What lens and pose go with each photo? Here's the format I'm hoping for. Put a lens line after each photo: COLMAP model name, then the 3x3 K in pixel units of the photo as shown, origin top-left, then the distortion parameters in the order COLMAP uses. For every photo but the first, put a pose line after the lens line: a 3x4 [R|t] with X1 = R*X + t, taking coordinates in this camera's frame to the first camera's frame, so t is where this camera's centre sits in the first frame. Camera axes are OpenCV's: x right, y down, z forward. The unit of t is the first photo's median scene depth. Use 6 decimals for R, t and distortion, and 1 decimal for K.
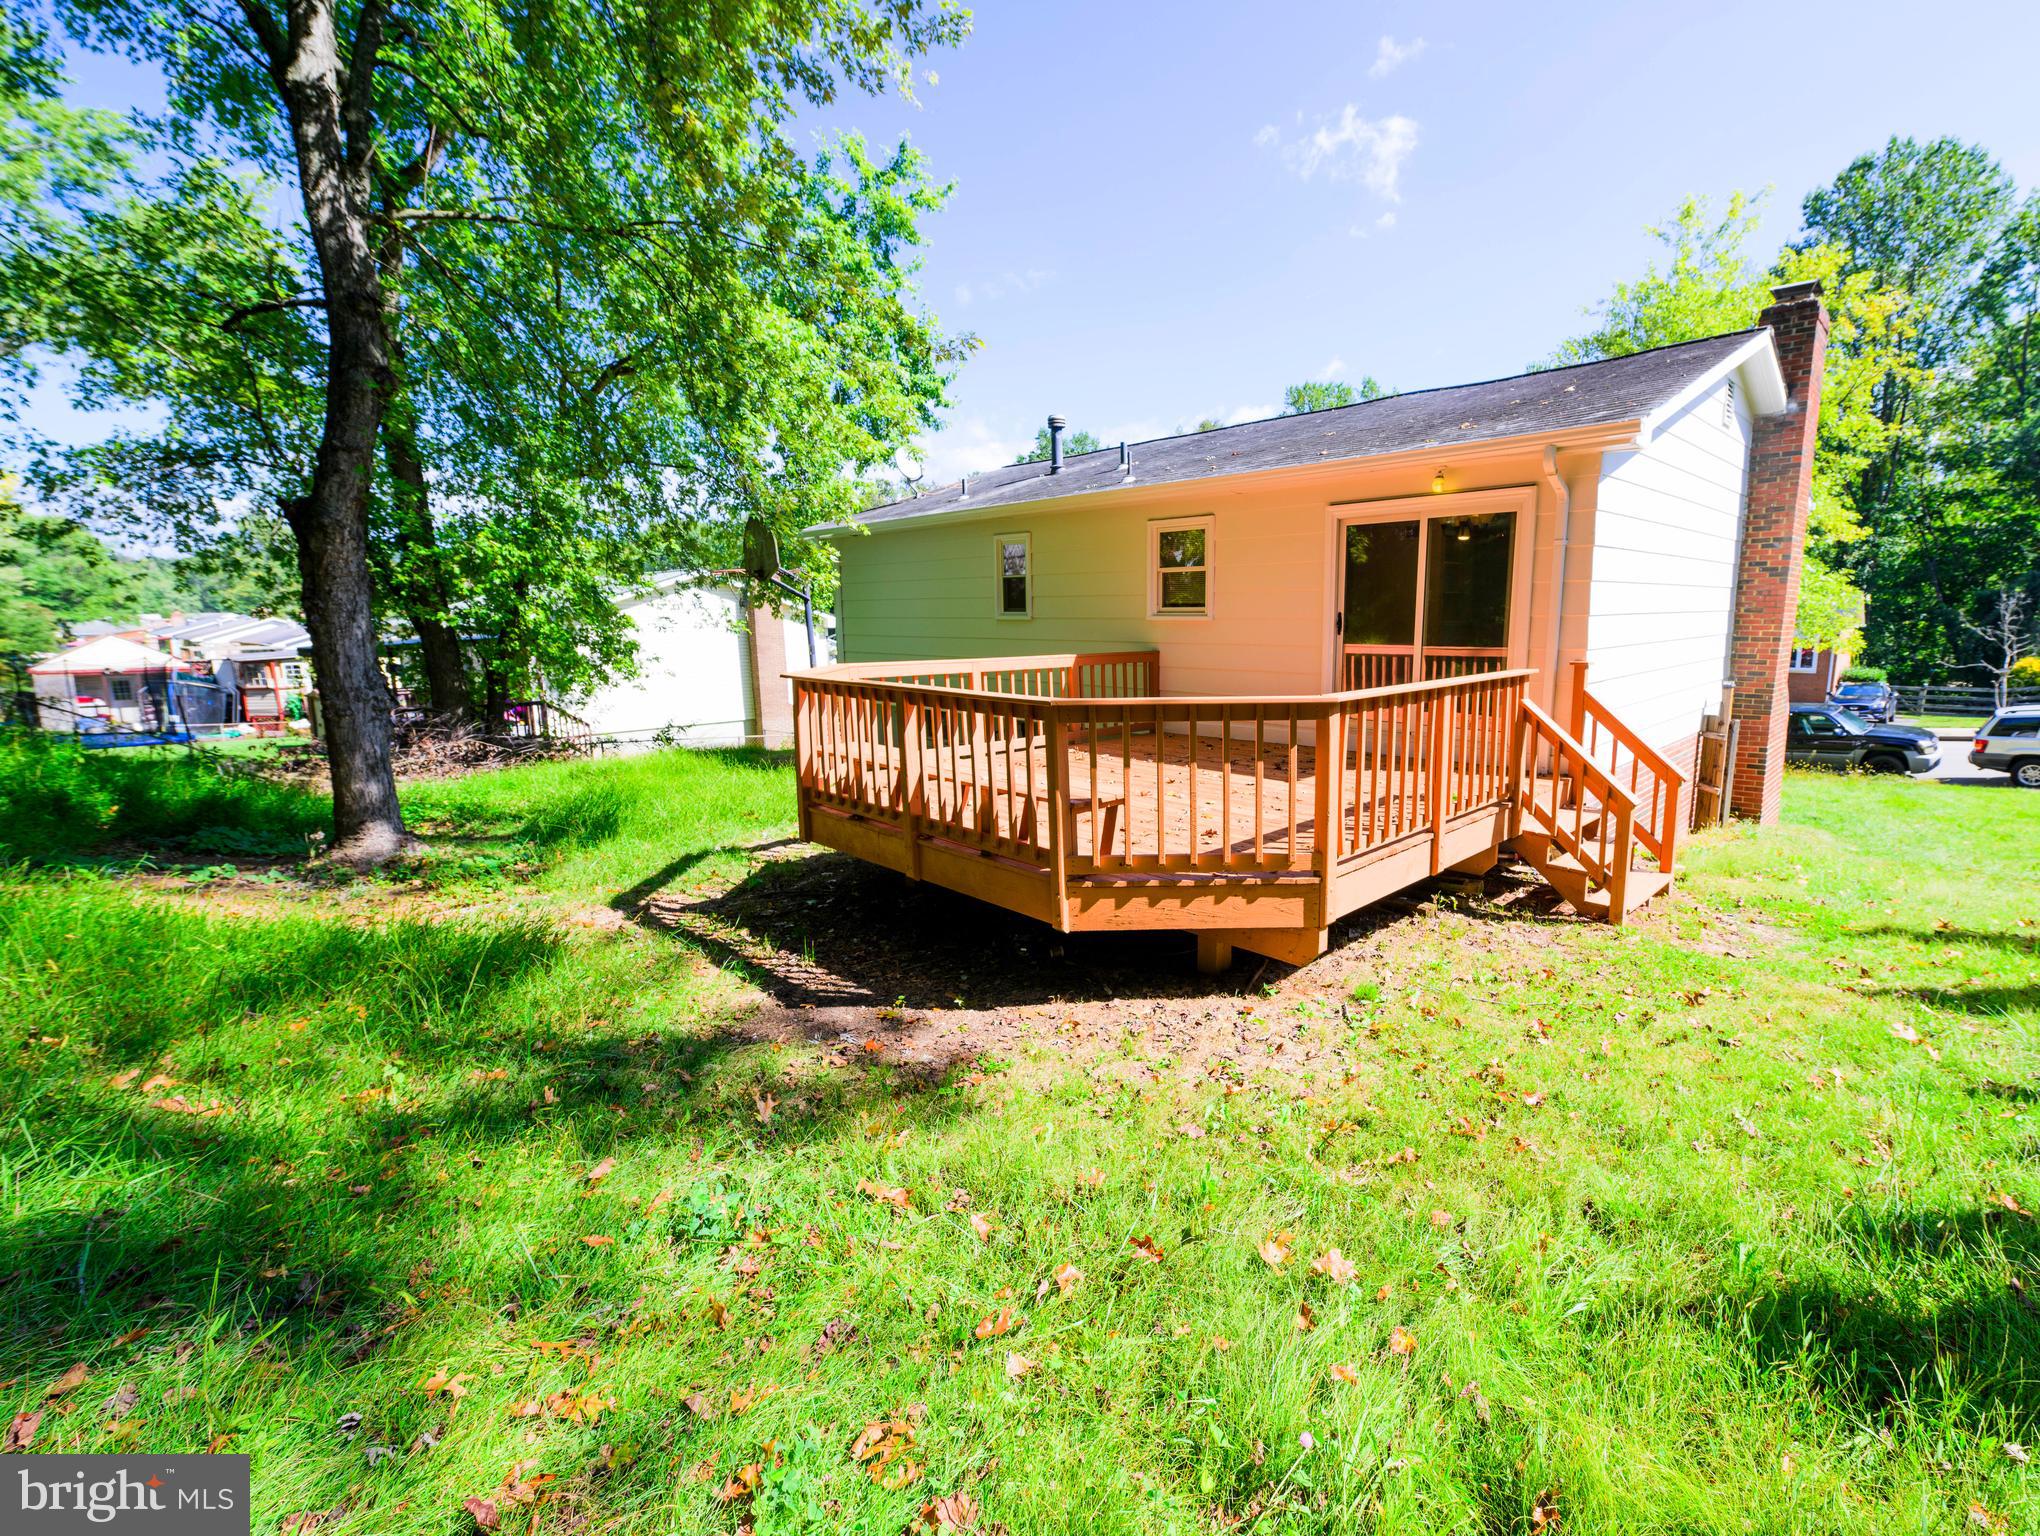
lens RADIAL K [[833.1, 0, 1020.0], [0, 833.1, 768.0], [0, 0, 1]] dist [0.000075, 0.000001]
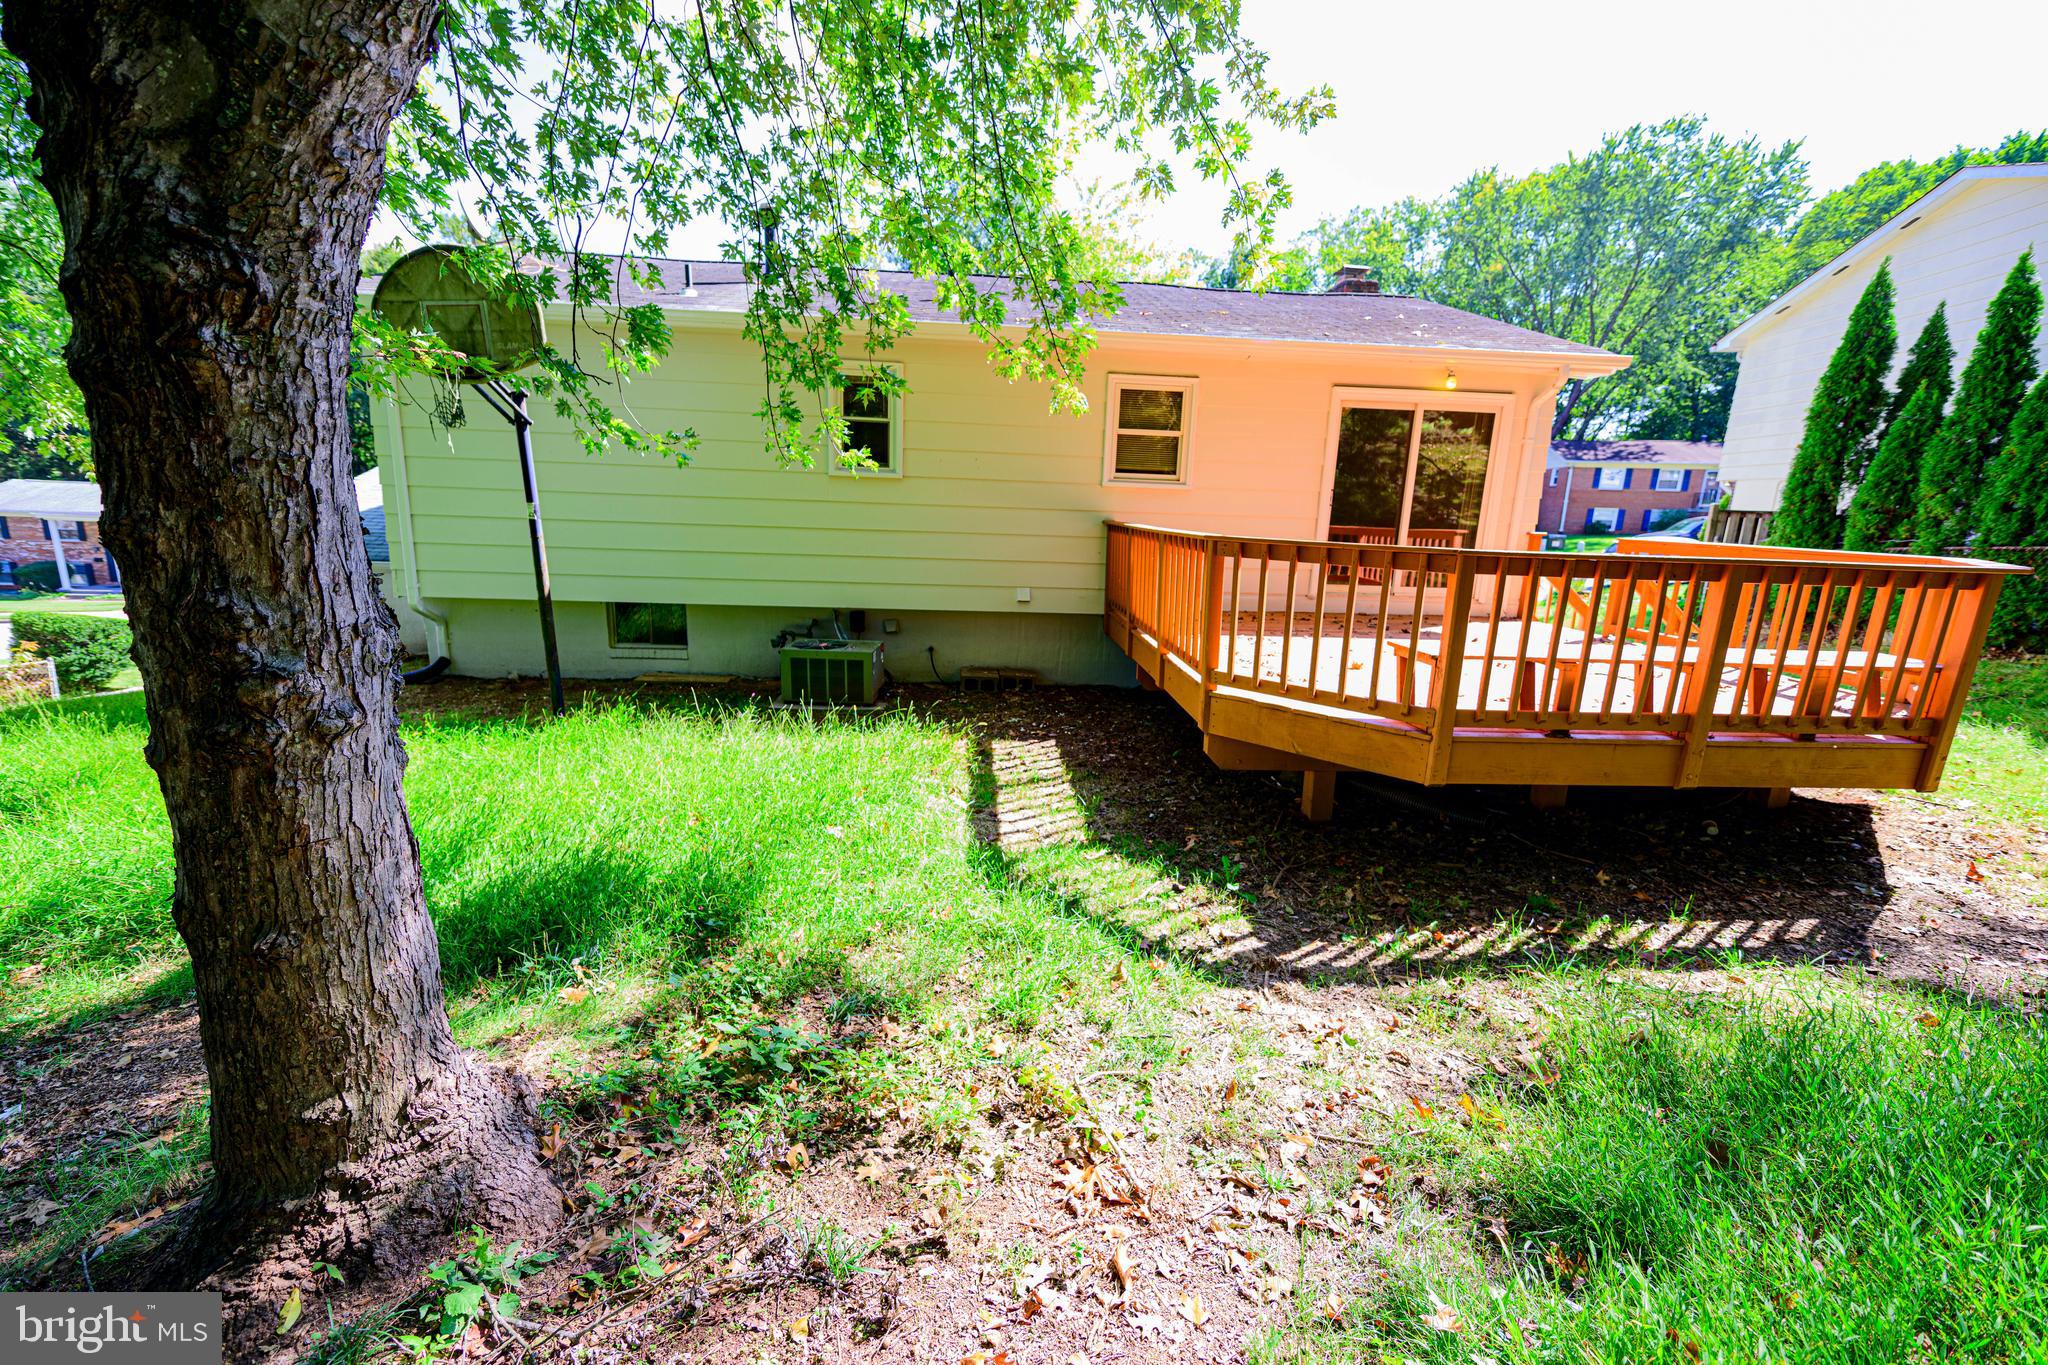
lens RADIAL K [[812.1, 0, 1024.0], [0, 812.1, 682.5], [0, 0, 1]] dist [0.001471, -0.000043]
pose [[0.673150, -0.119591, 0.729772, -0.718393], [0.091462, 0.992724, 0.078317, -0.053821], [-0.733828, 0.014027, 0.679190, 0.589437]]
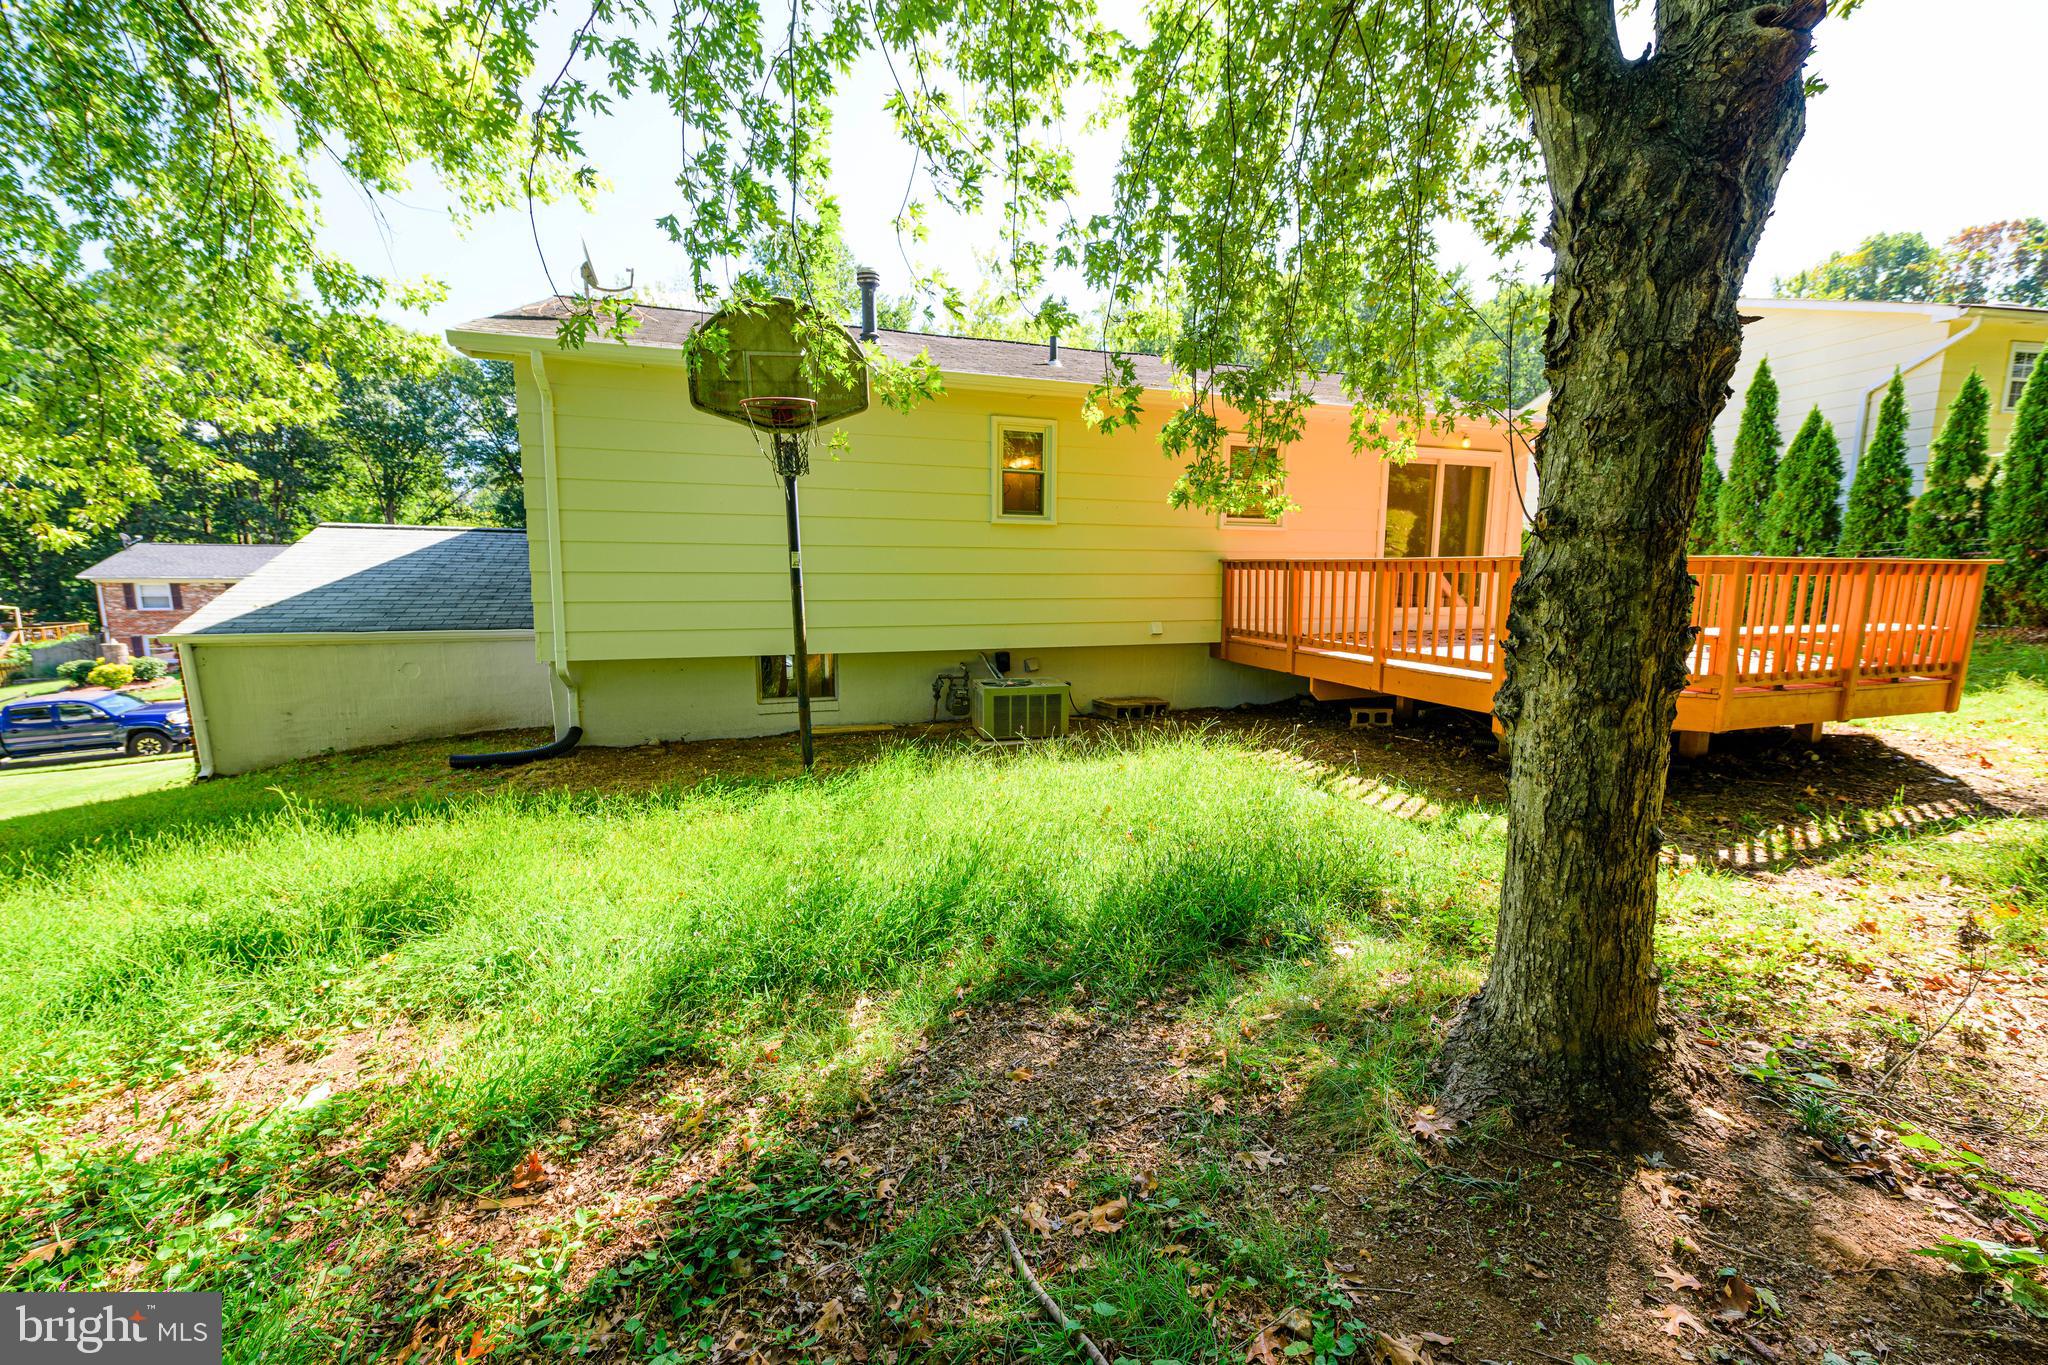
lens RADIAL K [[812.1, 0, 1024.0], [0, 812.1, 682.5], [0, 0, 1]] dist [0.001471, -0.000043]
pose [[0.453705, -0.109525, 0.884396, -1.063305], [0.149829, 0.987667, 0.045451, -0.089631], [-0.878467, 0.111887, 0.464519, 0.951894]]
